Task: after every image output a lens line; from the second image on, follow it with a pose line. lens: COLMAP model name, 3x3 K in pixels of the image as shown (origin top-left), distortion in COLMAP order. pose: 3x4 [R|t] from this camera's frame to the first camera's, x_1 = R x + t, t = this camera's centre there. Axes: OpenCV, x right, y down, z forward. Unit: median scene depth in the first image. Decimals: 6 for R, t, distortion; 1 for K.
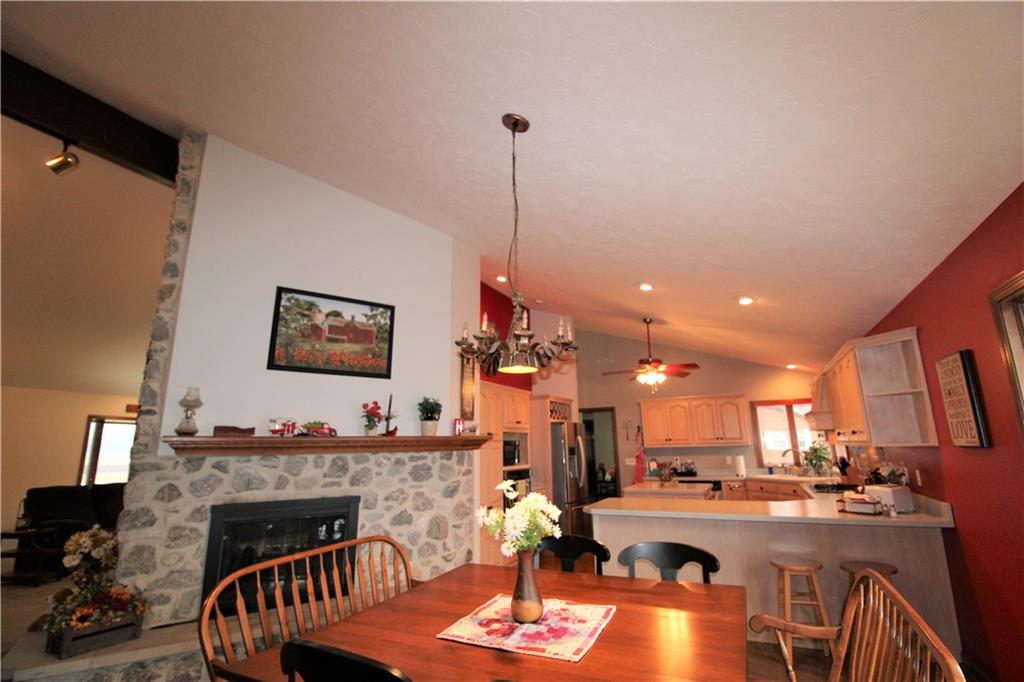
lens RADIAL K [[472.6, 0, 521.9], [0, 472.6, 332.6], [0, 0, 1]] dist [0.000075, -0.013011]
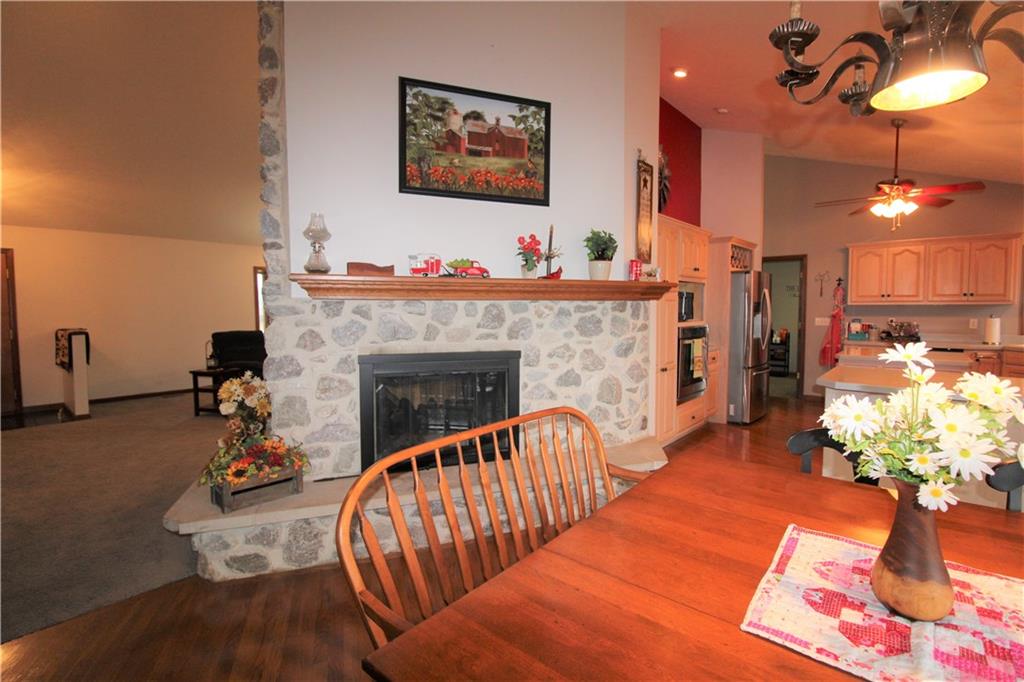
lens RADIAL K [[472.6, 0, 521.9], [0, 472.6, 332.6], [0, 0, 1]] dist [0.000075, -0.013011]
pose [[0.966574, 0.032315, -0.254342, -0.133086], [0.043152, 0.957369, 0.285626, 0.081661], [0.252729, -0.287054, 0.923974, 0.253647]]
